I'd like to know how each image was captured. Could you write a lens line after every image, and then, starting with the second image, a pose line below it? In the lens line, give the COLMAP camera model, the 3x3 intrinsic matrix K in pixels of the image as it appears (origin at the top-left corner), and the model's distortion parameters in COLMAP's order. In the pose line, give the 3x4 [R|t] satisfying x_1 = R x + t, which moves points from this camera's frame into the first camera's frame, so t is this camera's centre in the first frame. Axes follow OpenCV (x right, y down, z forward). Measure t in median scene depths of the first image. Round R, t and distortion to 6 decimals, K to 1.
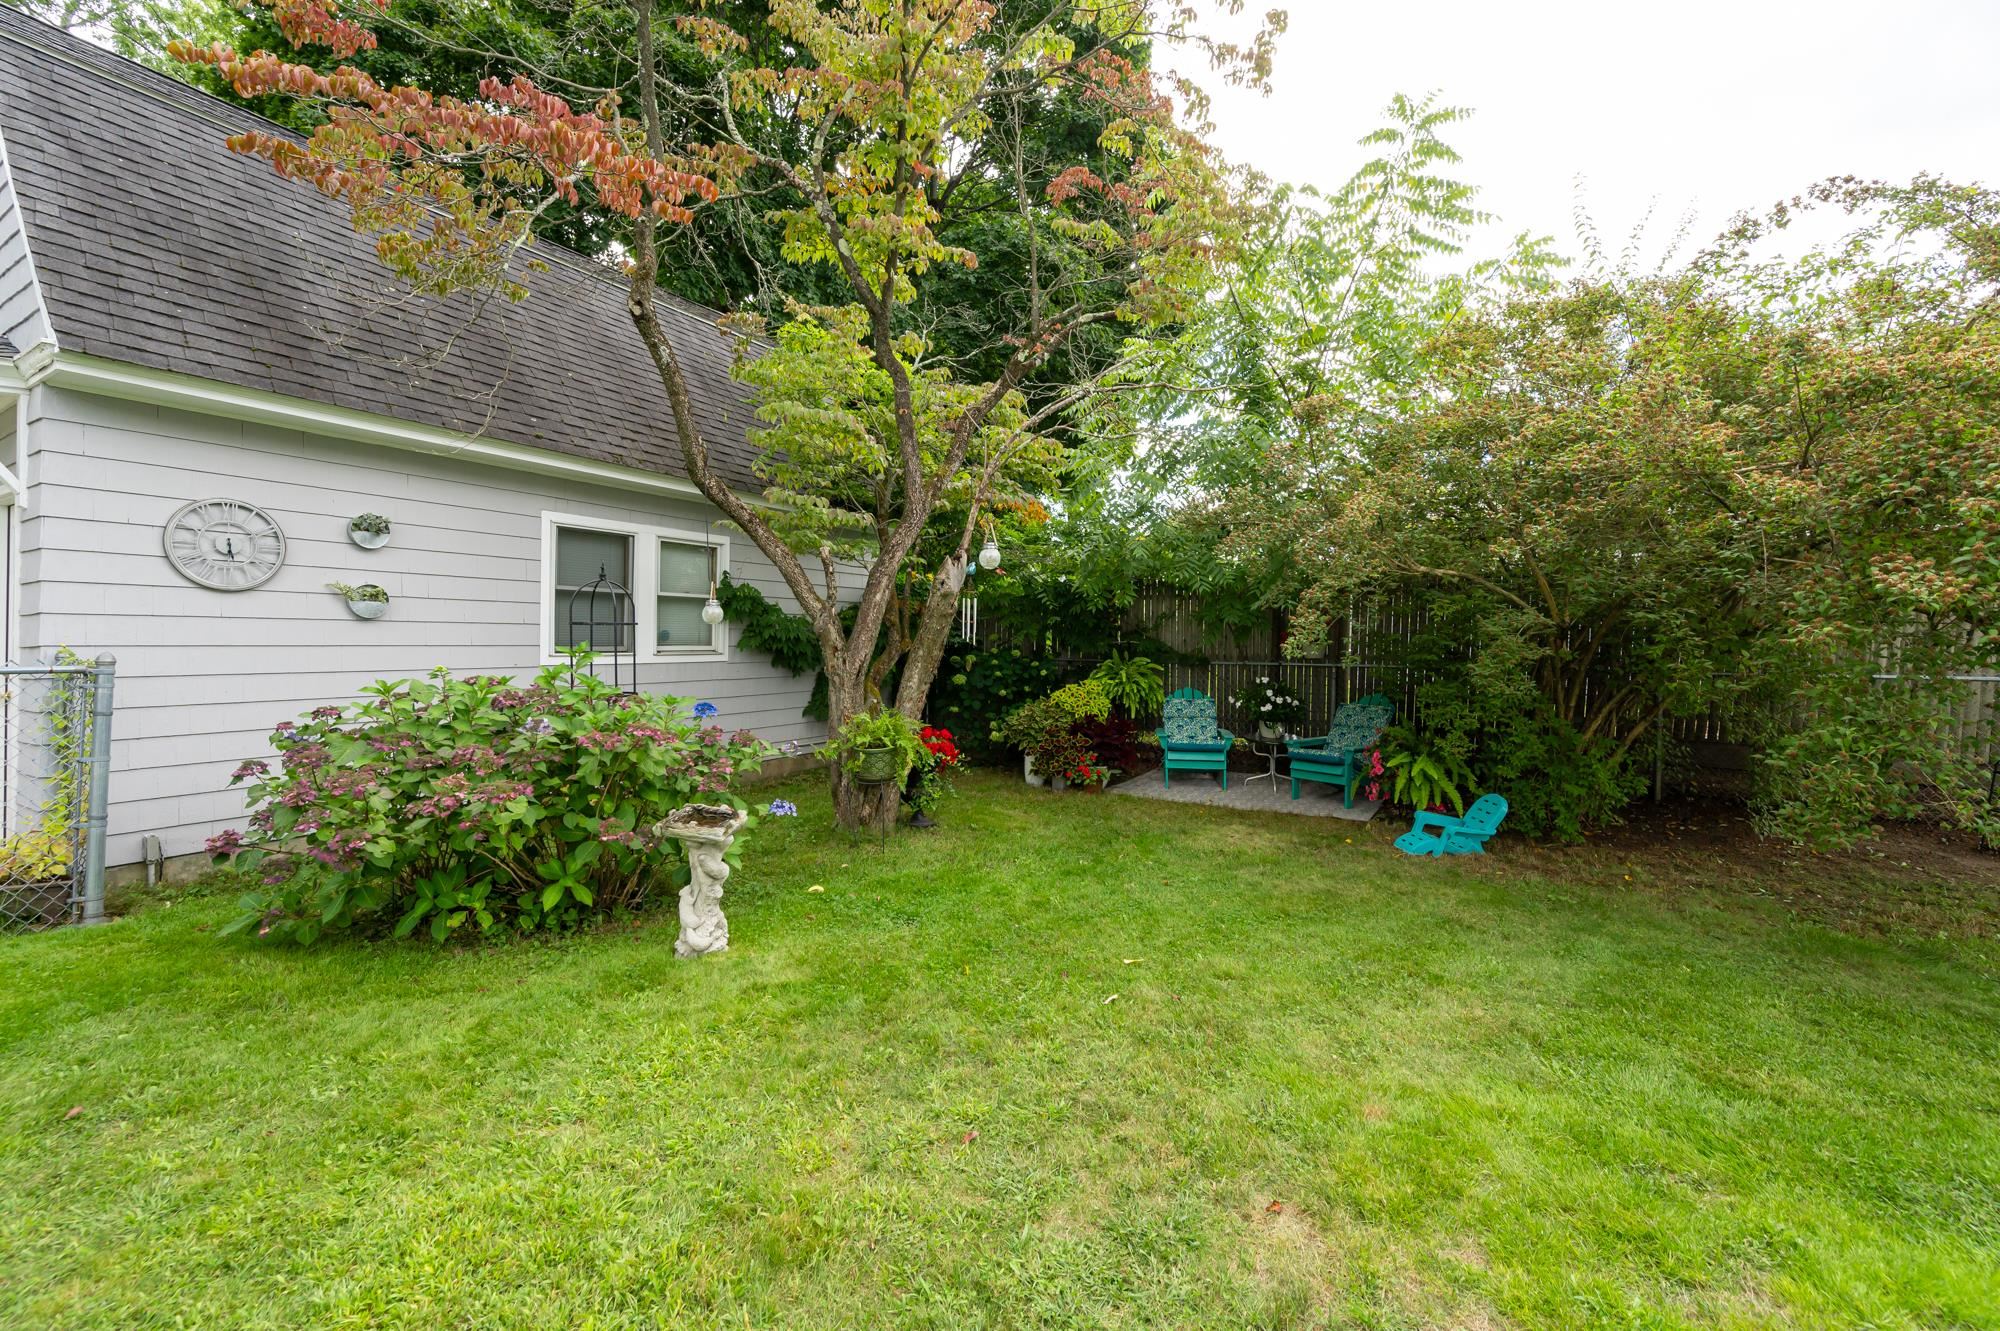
lens RADIAL K [[825.2, 0, 987.2], [0, 825.2, 632.2], [0, 0, 1]] dist [-0.000192, 0.000141]
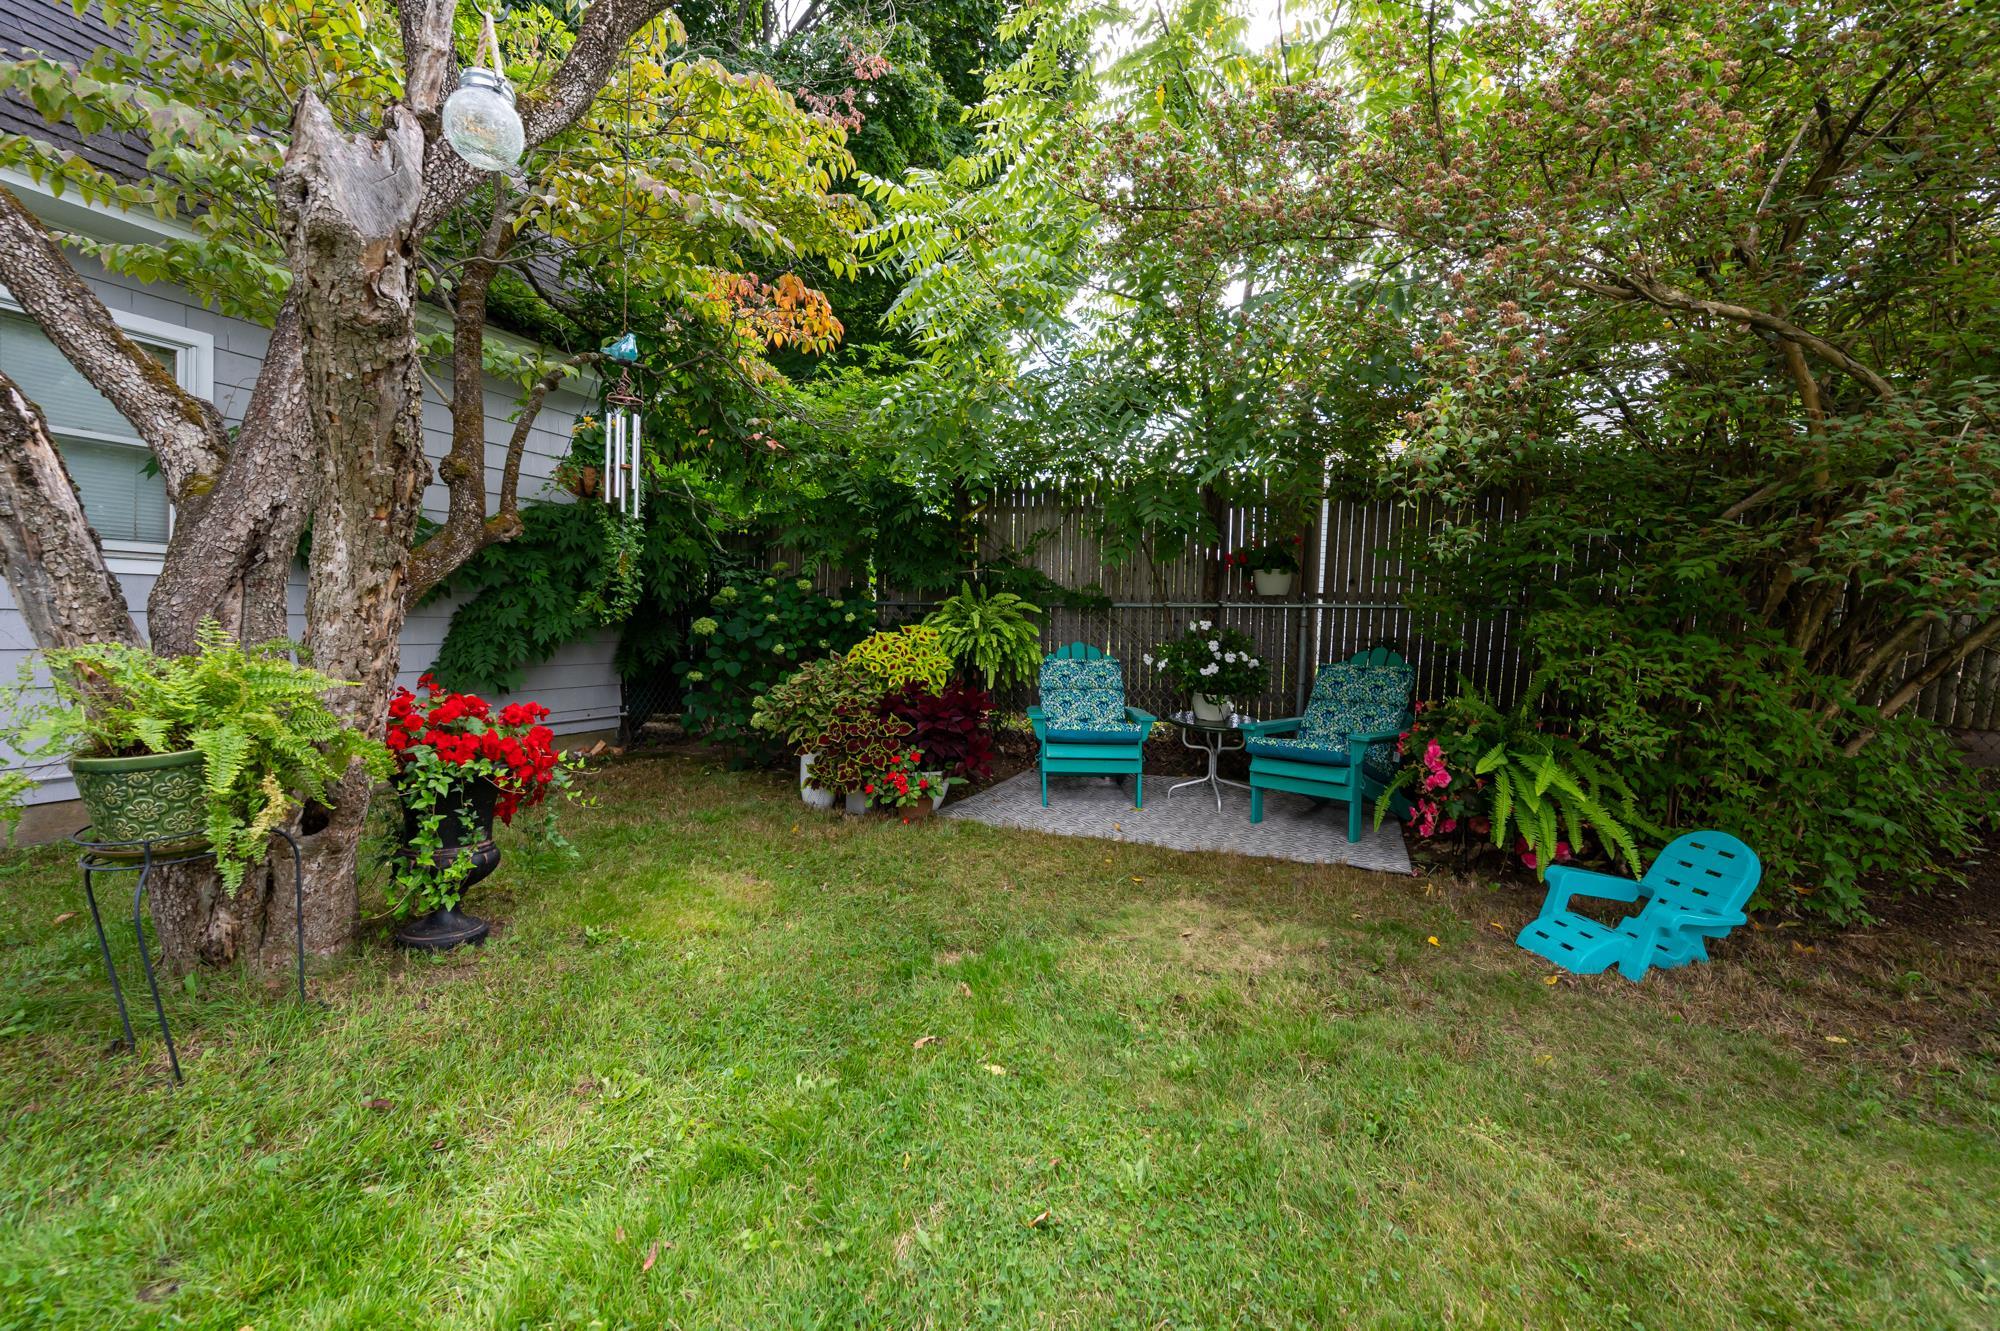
lens RADIAL K [[825.2, 0, 992.9], [0, 825.2, 661.5], [0, 0, 1]] dist [-0.000192, 0.000141]
pose [[0.988344, 0.004999, 0.152152, 0.090318], [-0.012860, 0.998630, 0.050721, 0.055599], [-0.151690, -0.052087, 0.987055, 0.423300]]
